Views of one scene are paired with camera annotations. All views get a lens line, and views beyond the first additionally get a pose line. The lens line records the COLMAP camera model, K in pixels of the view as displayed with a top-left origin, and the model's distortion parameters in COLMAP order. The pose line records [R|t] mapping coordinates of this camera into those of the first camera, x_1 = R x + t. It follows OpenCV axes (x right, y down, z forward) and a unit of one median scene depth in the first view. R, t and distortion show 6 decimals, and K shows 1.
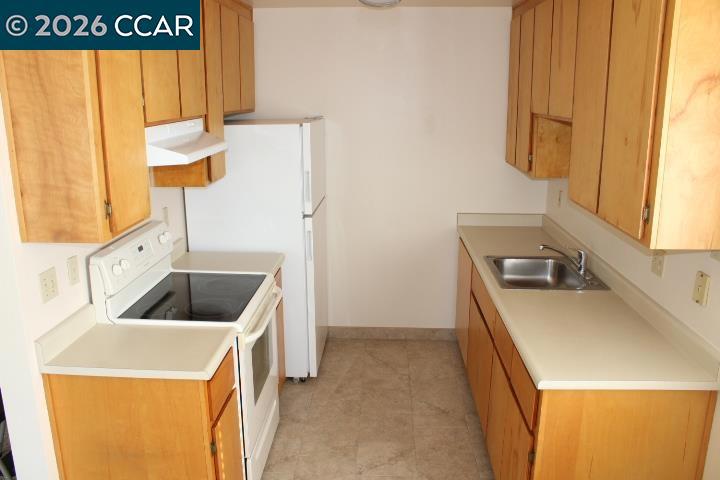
lens RADIAL K [[600.3, 0, 360.0], [0, 600.3, 240.0], [0, 0, 1]] dist [-0.175917, 0.141573]
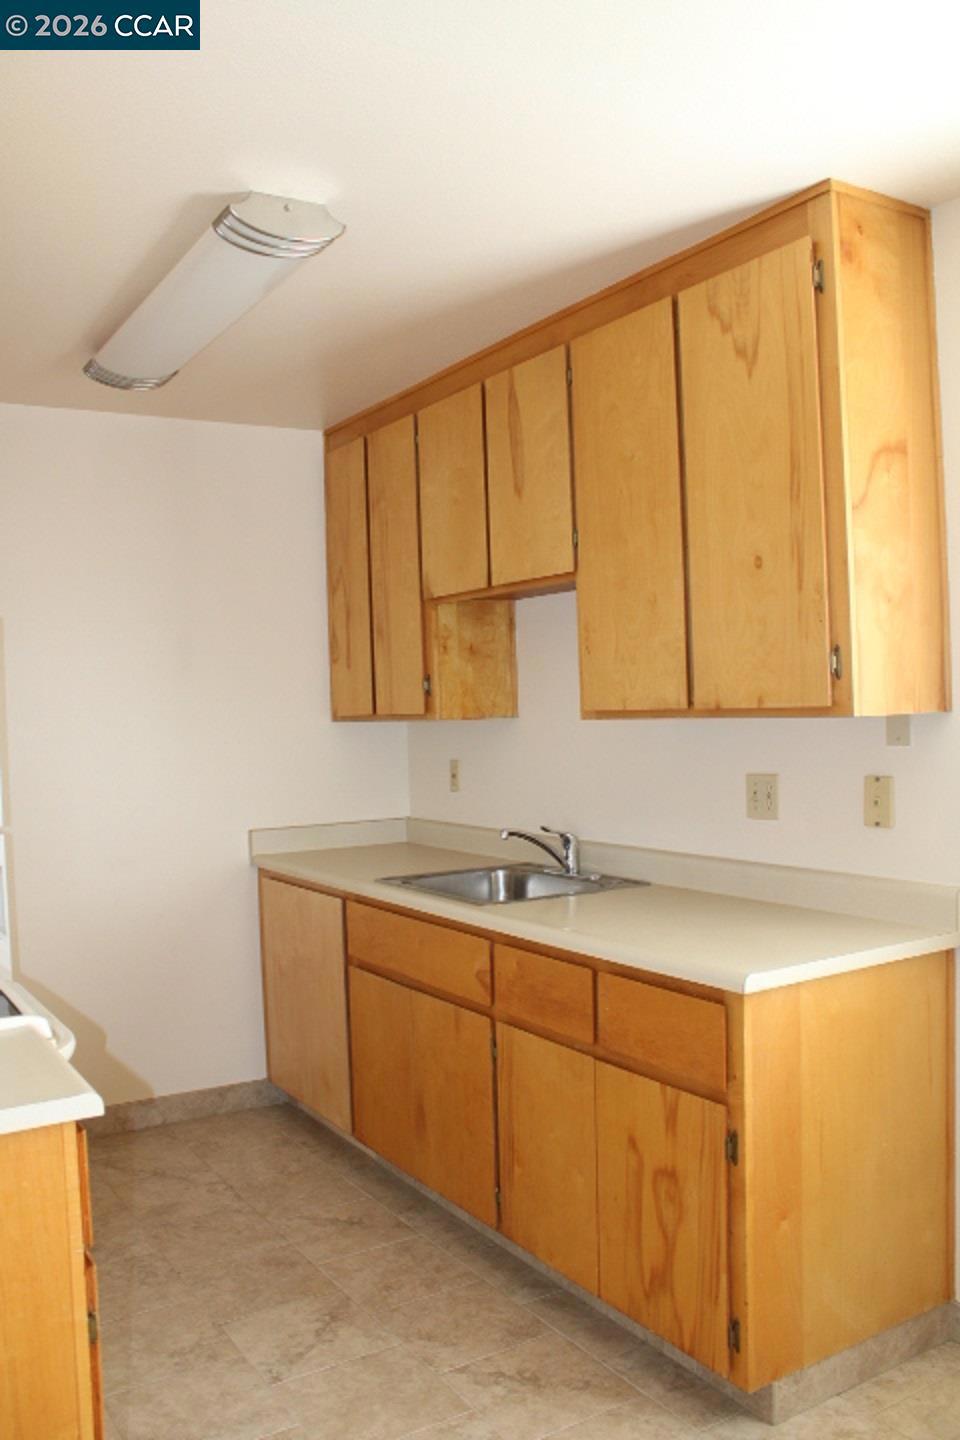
lens RADIAL K [[1200.5, 0, 480.0], [0, 1200.5, 720.0], [0, 0, 1]] dist [-0.175917, 0.141573]
pose [[0.822646, -0.028542, 0.567837, -0.301421], [0.165086, 0.967702, -0.190524, 0.109536], [-0.544059, 0.250476, 0.800788, 0.129550]]
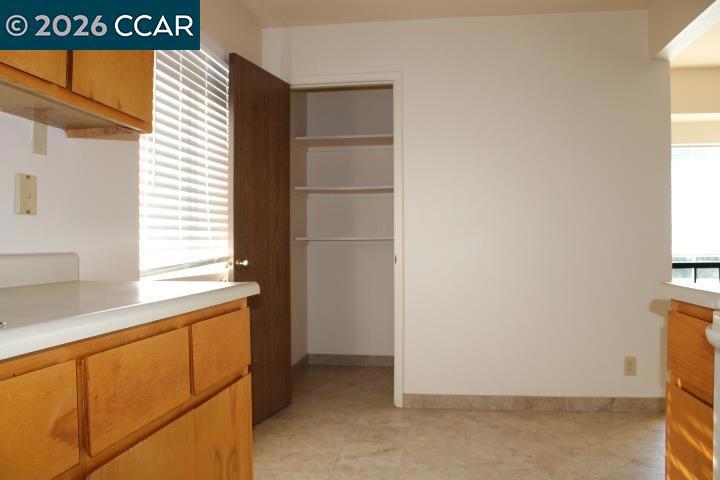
lens RADIAL K [[600.3, 0, 360.0], [0, 600.3, 240.0], [0, 0, 1]] dist [-0.175917, 0.141573]
pose [[-0.994778, 0.005826, 0.101894, 0.019707], [0.030216, 0.970422, 0.239515, -0.013752], [-0.097485, 0.241343, -0.965531, 1.073283]]
